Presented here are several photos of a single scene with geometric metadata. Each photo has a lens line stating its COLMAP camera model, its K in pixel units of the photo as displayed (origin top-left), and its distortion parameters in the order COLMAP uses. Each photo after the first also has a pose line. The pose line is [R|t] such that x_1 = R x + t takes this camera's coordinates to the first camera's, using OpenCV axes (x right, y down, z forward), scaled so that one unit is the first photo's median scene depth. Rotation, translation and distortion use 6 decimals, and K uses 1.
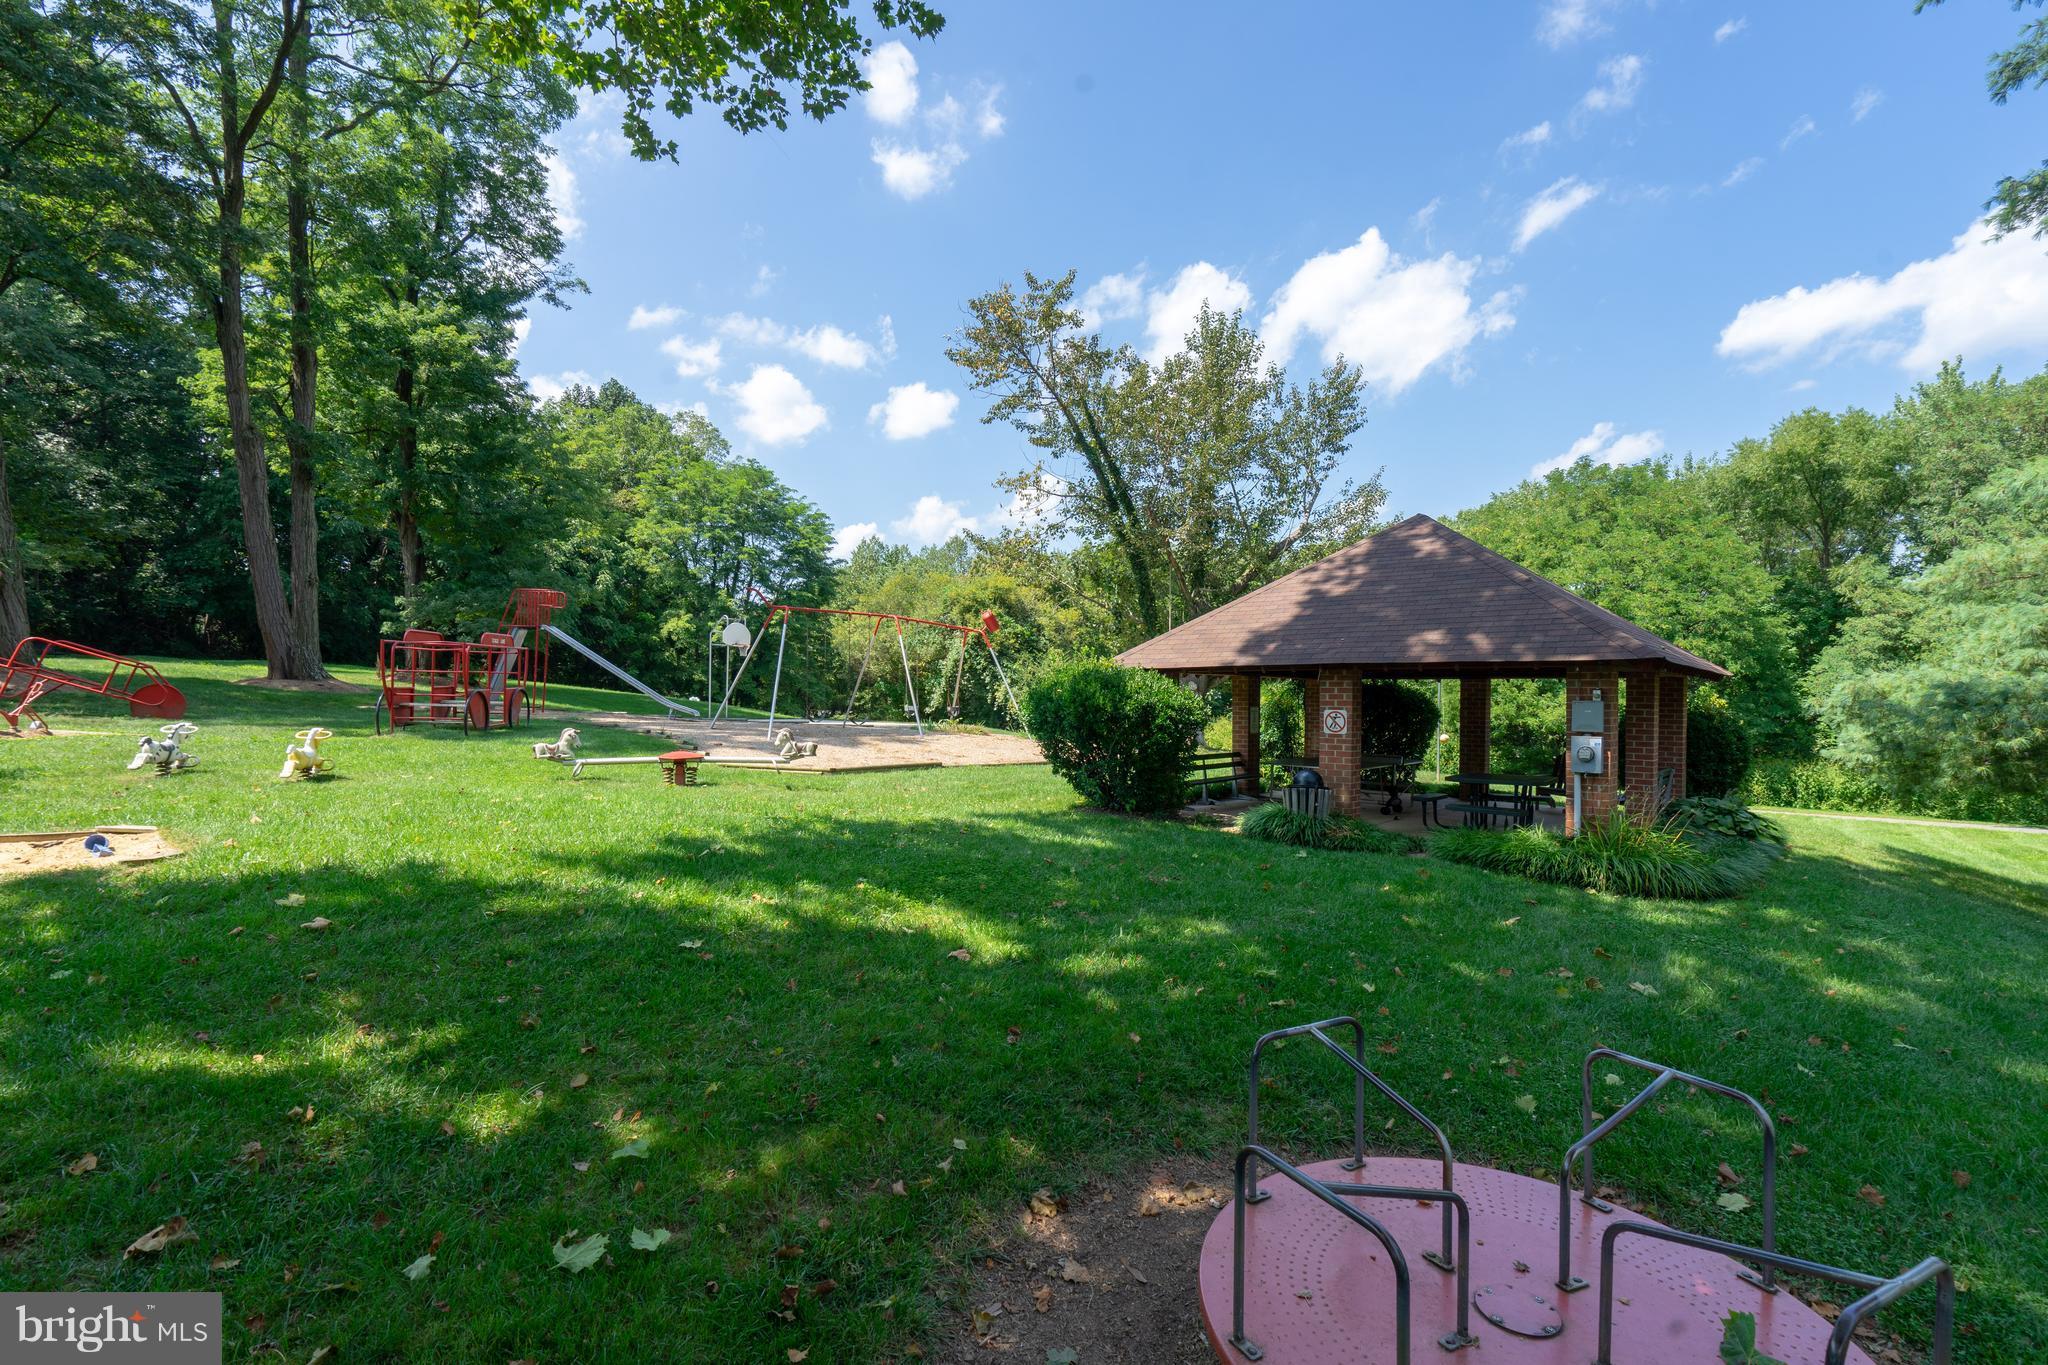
lens RADIAL K [[915.5, 0, 1032.1], [0, 915.5, 682.8], [0, 0, 1]] dist [-0.006732, 0.002008]
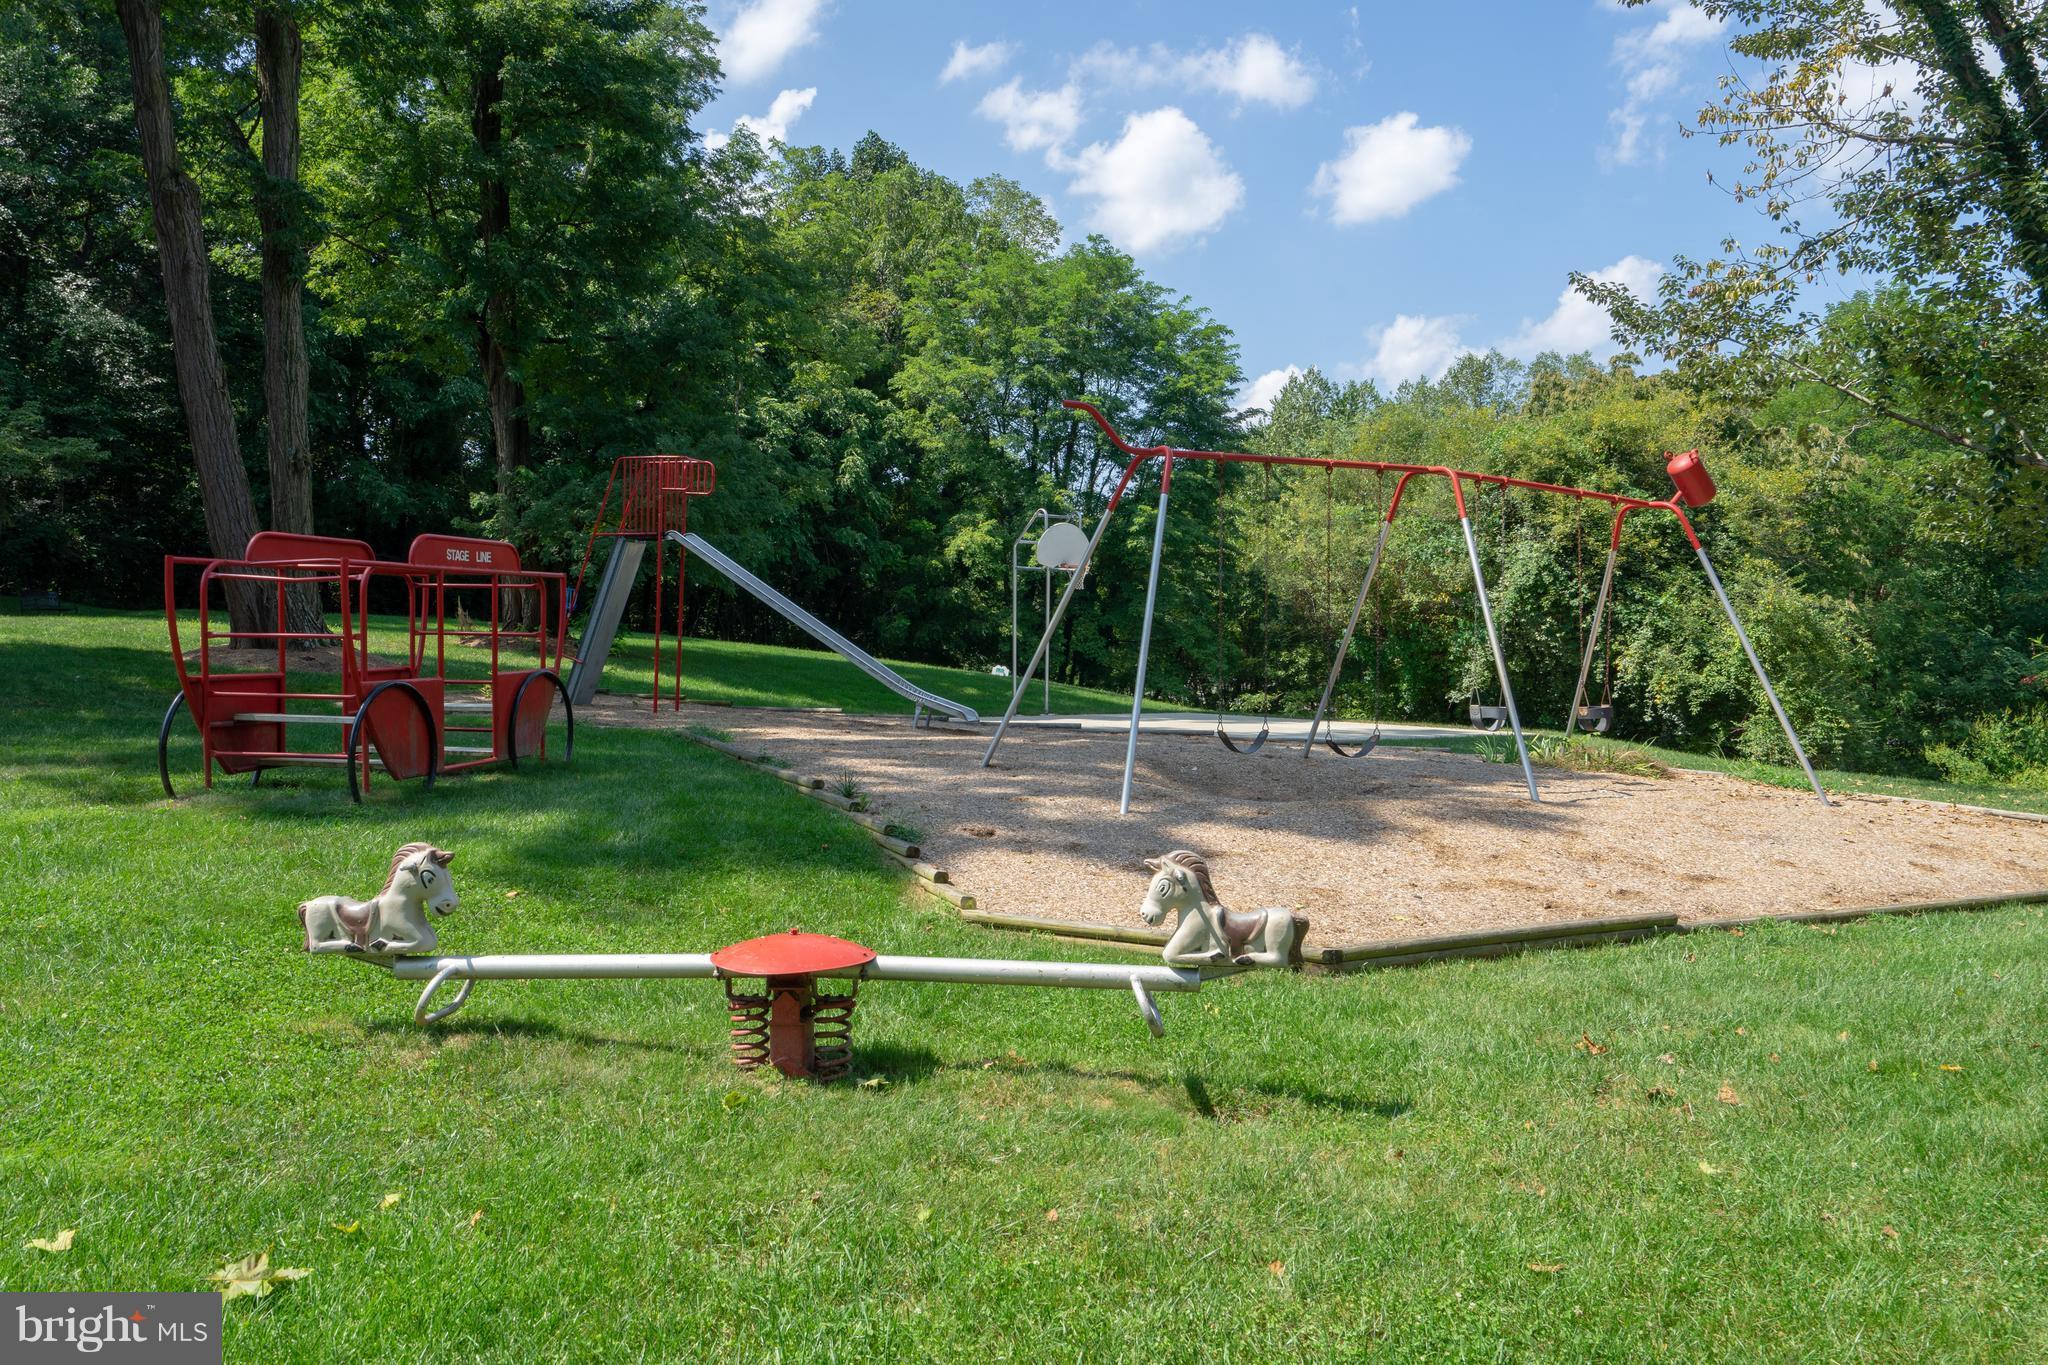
lens RADIAL K [[915.5, 0, 1032.1], [0, 915.5, 682.8], [0, 0, 1]] dist [-0.006732, 0.002008]
pose [[0.925700, 0.013318, -0.378023, -0.134031], [0.010278, 0.998125, 0.060333, -0.007751], [0.378118, -0.059735, 0.923828, 0.474771]]
